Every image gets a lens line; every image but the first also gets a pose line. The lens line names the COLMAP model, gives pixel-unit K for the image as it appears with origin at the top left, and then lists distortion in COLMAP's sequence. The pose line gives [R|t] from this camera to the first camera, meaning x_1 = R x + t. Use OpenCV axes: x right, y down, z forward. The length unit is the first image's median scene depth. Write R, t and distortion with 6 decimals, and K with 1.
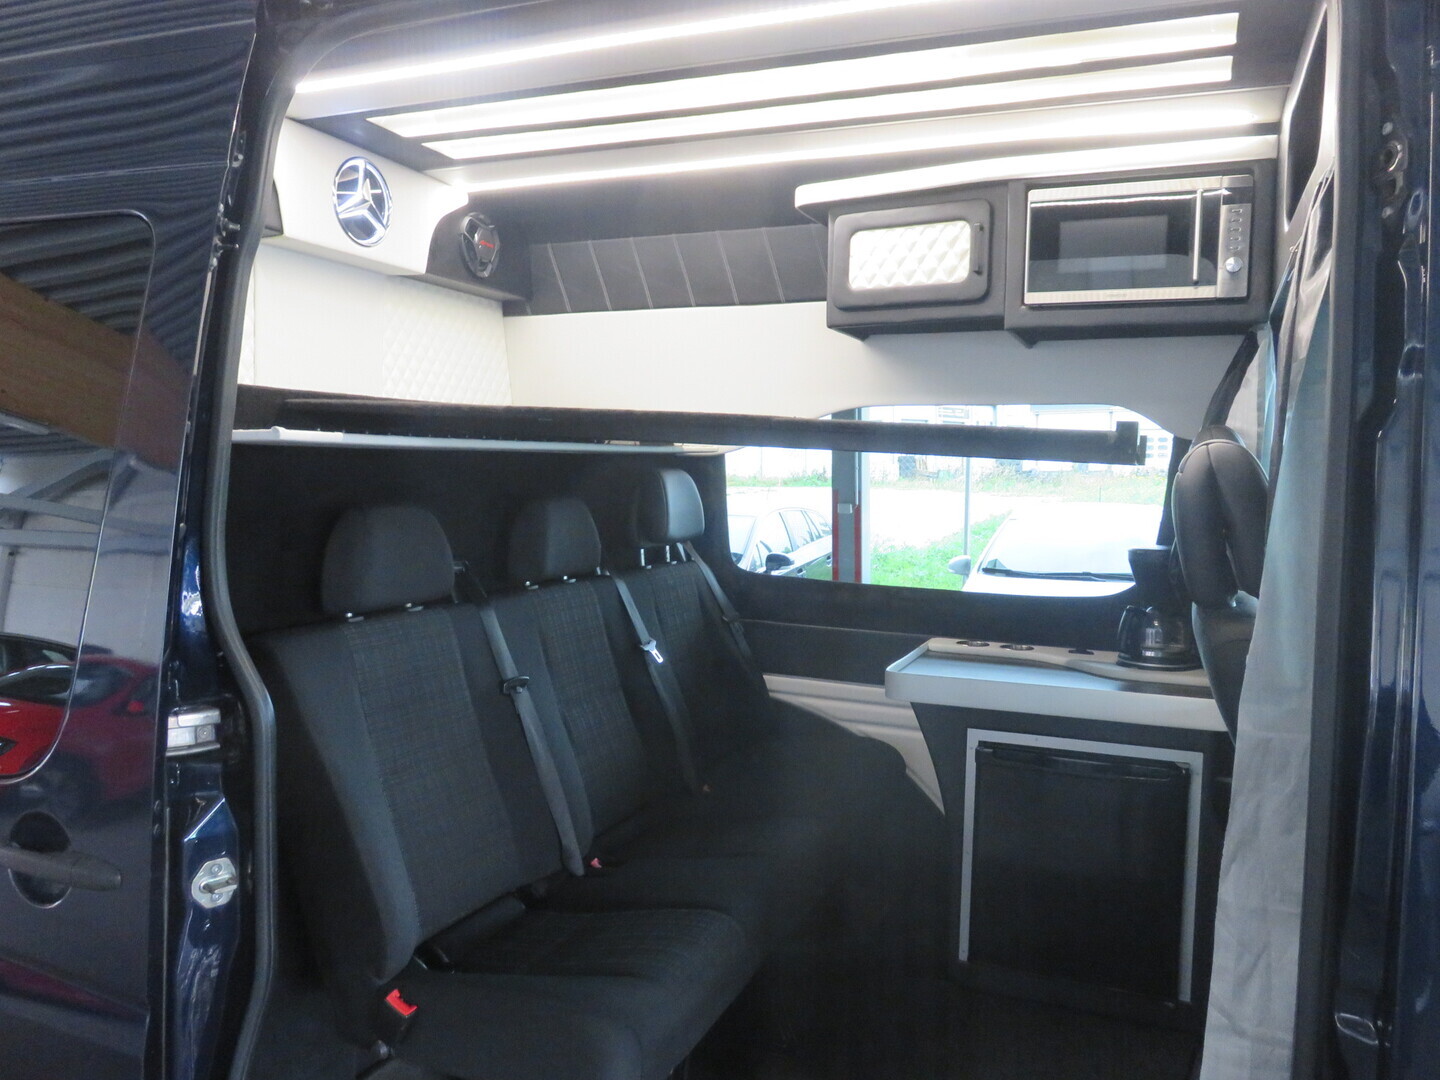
lens RADIAL K [[1063.5, 0, 721.6], [0, 1063.5, 544.5], [0, 0, 1]] dist [-0.013081, 0.004722]
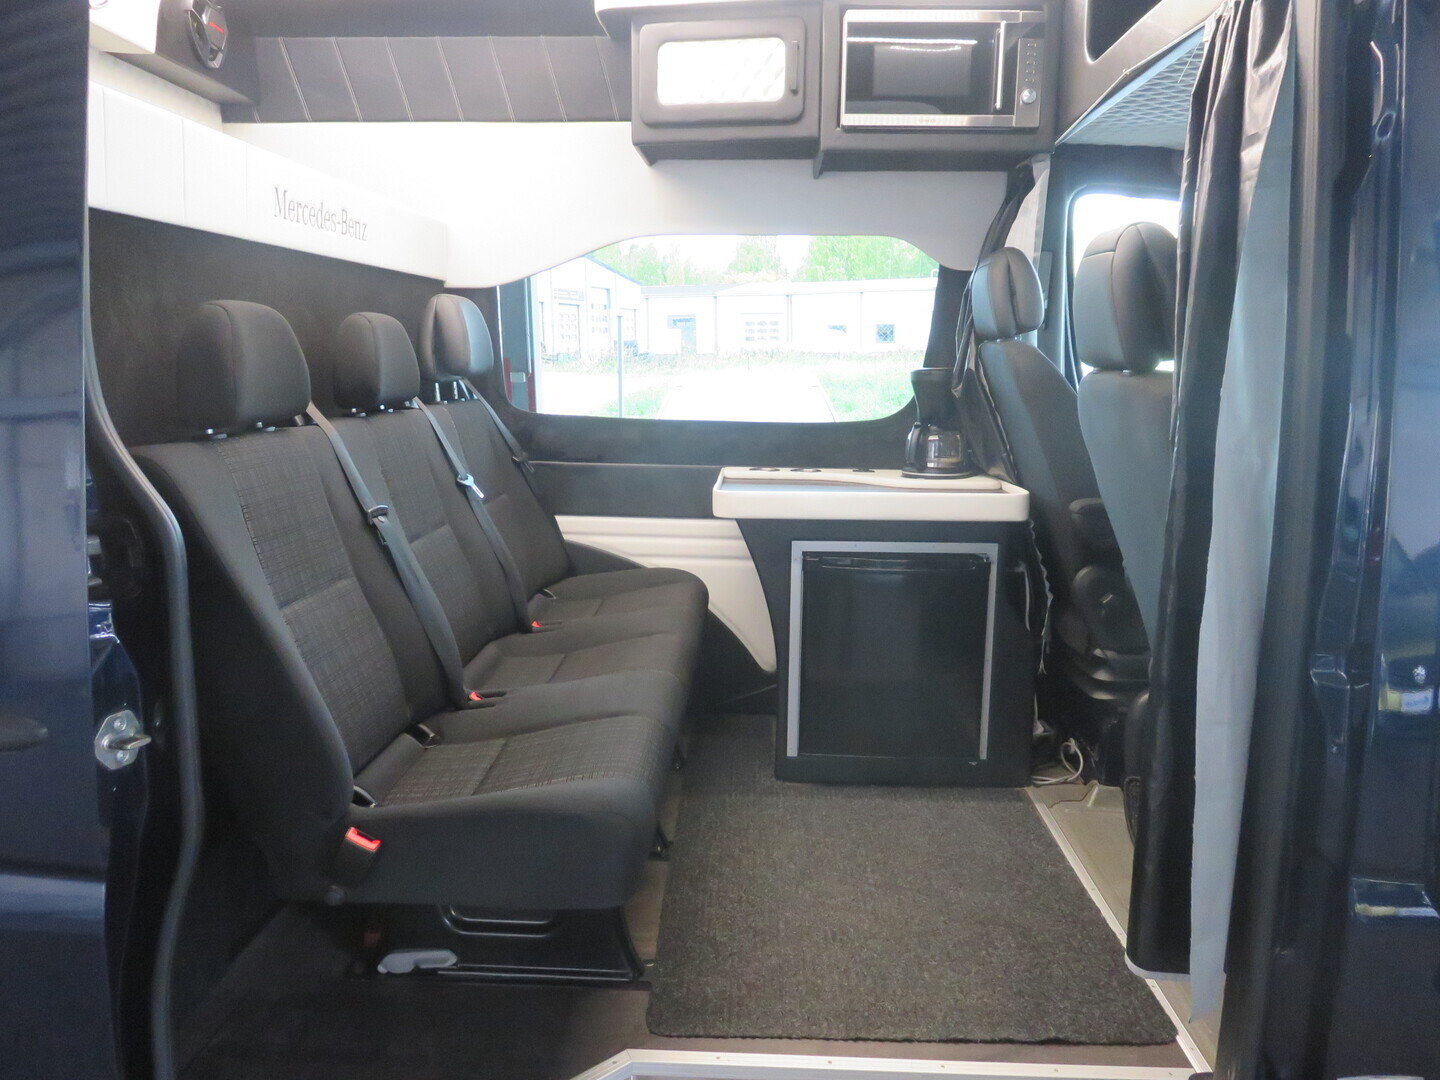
lens RADIAL K [[1063.5, 0, 721.6], [0, 1063.5, 544.5], [0, 0, 1]] dist [-0.013081, 0.004722]
pose [[0.936255, -0.070355, 0.344204, -0.187674], [0.033515, 0.993161, 0.111839, 0.053299], [-0.349719, -0.093174, 0.932210, 0.037611]]
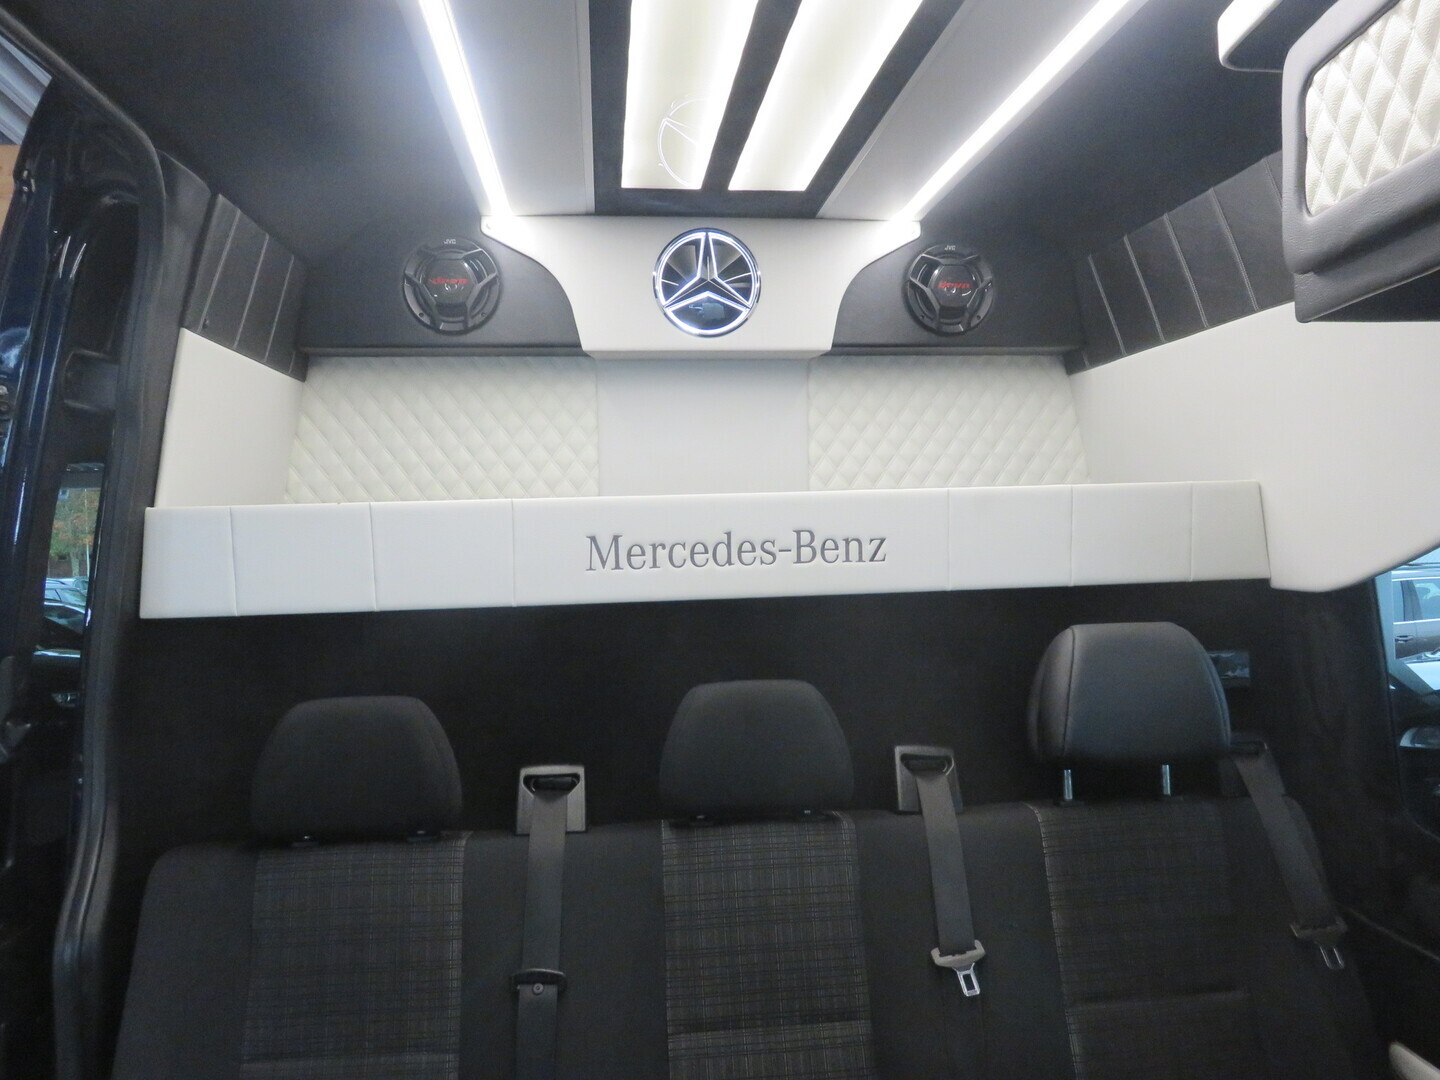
lens RADIAL K [[1063.5, 0, 721.6], [0, 1063.5, 544.5], [0, 0, 1]] dist [-0.013081, 0.004722]
pose [[0.490300, -0.012110, -0.871469, 0.359171], [-0.034187, 0.998867, -0.033114, -0.098483], [0.870883, 0.046029, 0.489331, 0.620432]]
